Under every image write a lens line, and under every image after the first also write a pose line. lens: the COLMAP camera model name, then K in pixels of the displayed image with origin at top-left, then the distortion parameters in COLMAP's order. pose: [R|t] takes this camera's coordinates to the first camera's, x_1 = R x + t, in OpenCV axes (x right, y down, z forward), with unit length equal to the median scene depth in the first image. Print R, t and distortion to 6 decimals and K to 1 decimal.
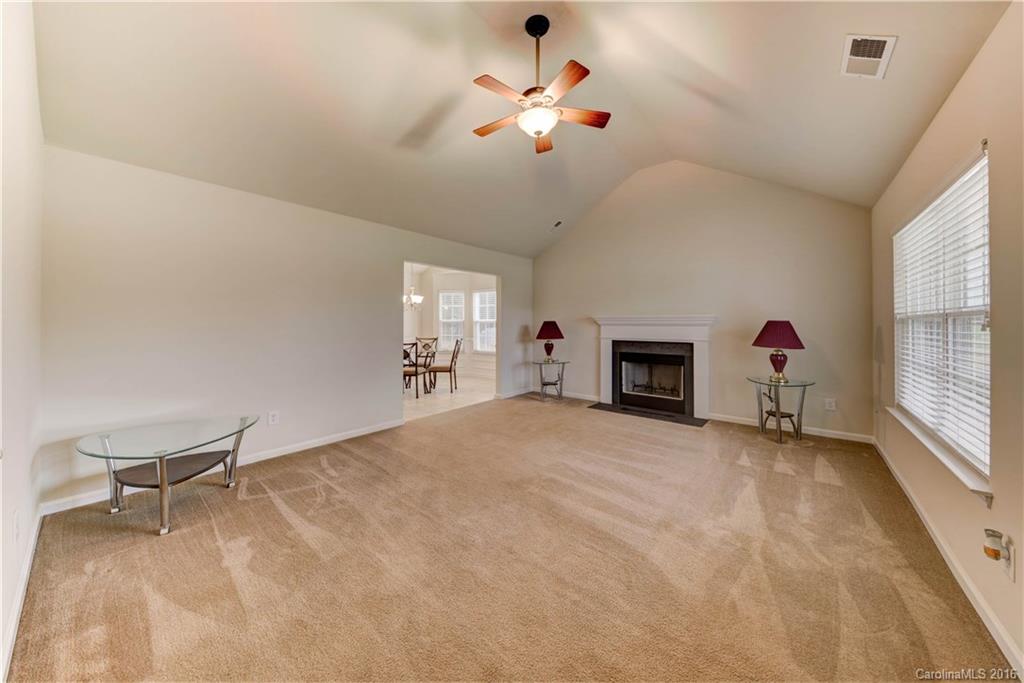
lens RADIAL K [[346.9, 0, 518.2], [0, 346.9, 330.7], [0, 0, 1]] dist [0.006394, -0.004216]
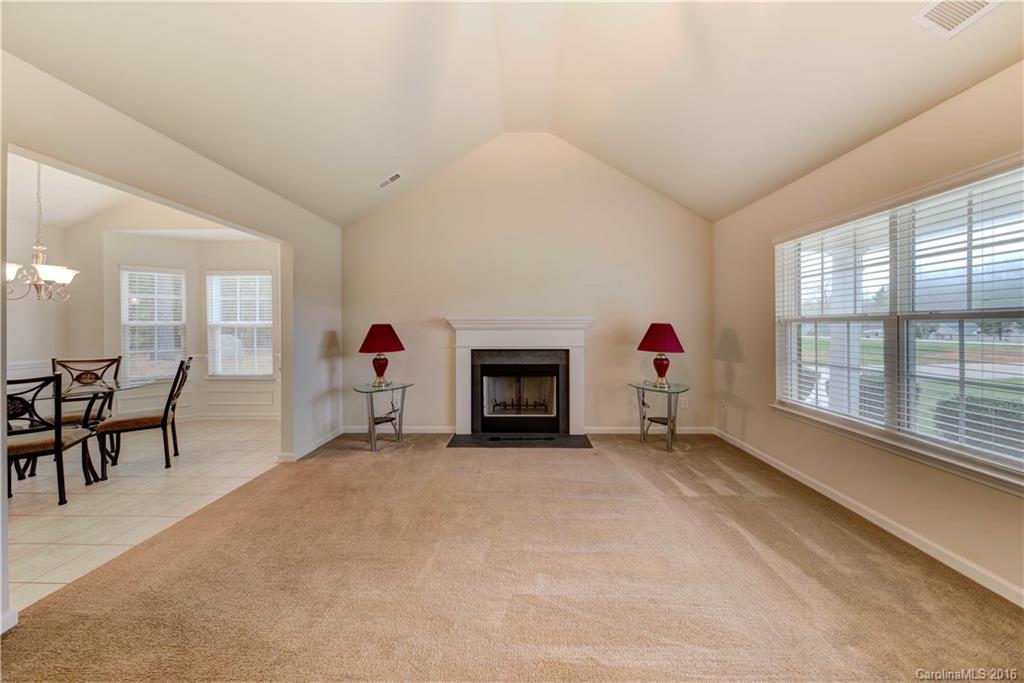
lens RADIAL K [[346.9, 0, 518.2], [0, 346.9, 330.7], [0, 0, 1]] dist [0.006394, -0.004216]
pose [[0.793356, -0.012602, 0.608628, -0.103221], [0.017853, 0.999837, -0.002569, -0.009129], [-0.608497, 0.012904, 0.793451, 0.321760]]
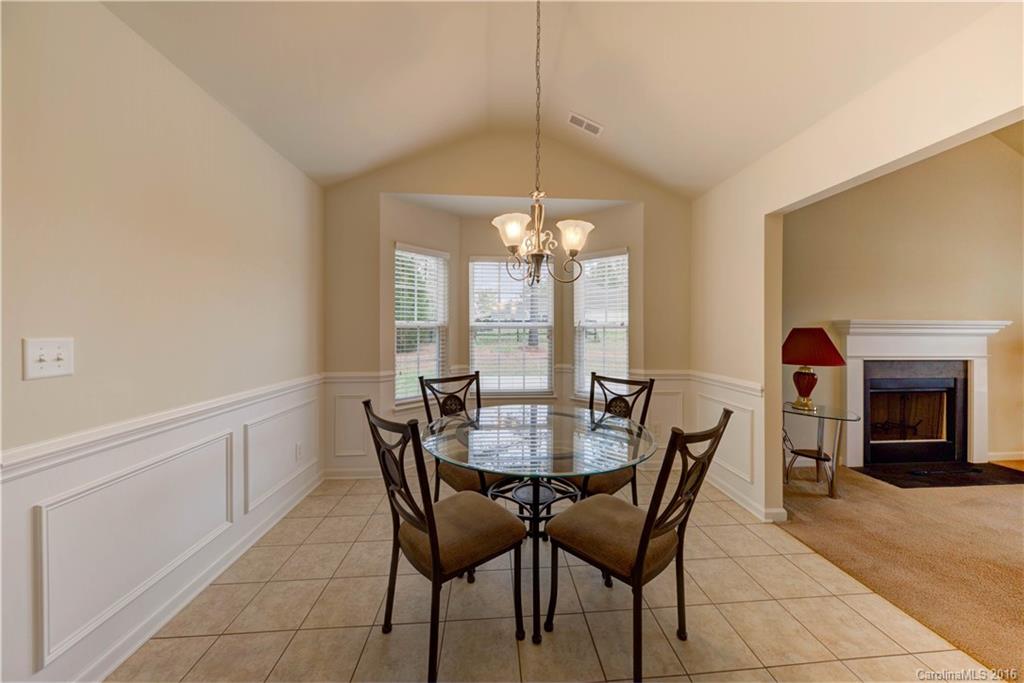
lens RADIAL K [[346.9, 0, 518.2], [0, 346.9, 330.7], [0, 0, 1]] dist [0.006394, -0.004216]
pose [[0.734369, 0.001011, 0.678749, -0.559077], [0.010359, 0.999866, -0.012698, -0.021325], [-0.678671, 0.016356, 0.734260, 0.920937]]
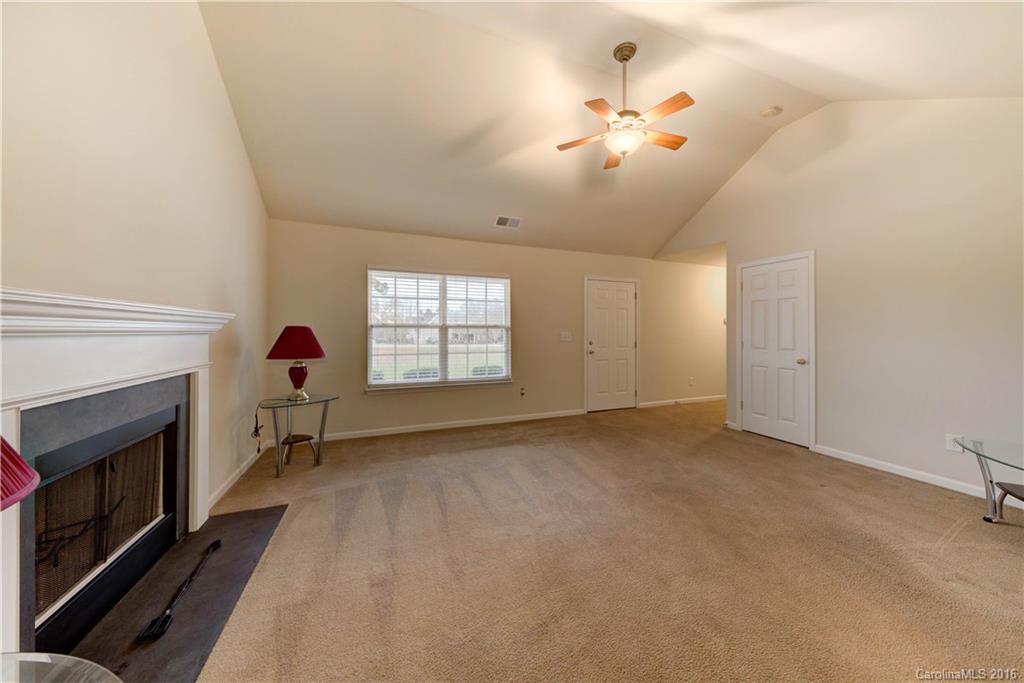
lens RADIAL K [[346.9, 0, 518.2], [0, 346.9, 330.7], [0, 0, 1]] dist [0.006394, -0.004216]
pose [[-0.876245, -0.000998, 0.481865, -0.080697], [0.007385, 0.999853, 0.015501, -0.019123], [-0.481810, 0.017142, -0.876108, 0.992572]]
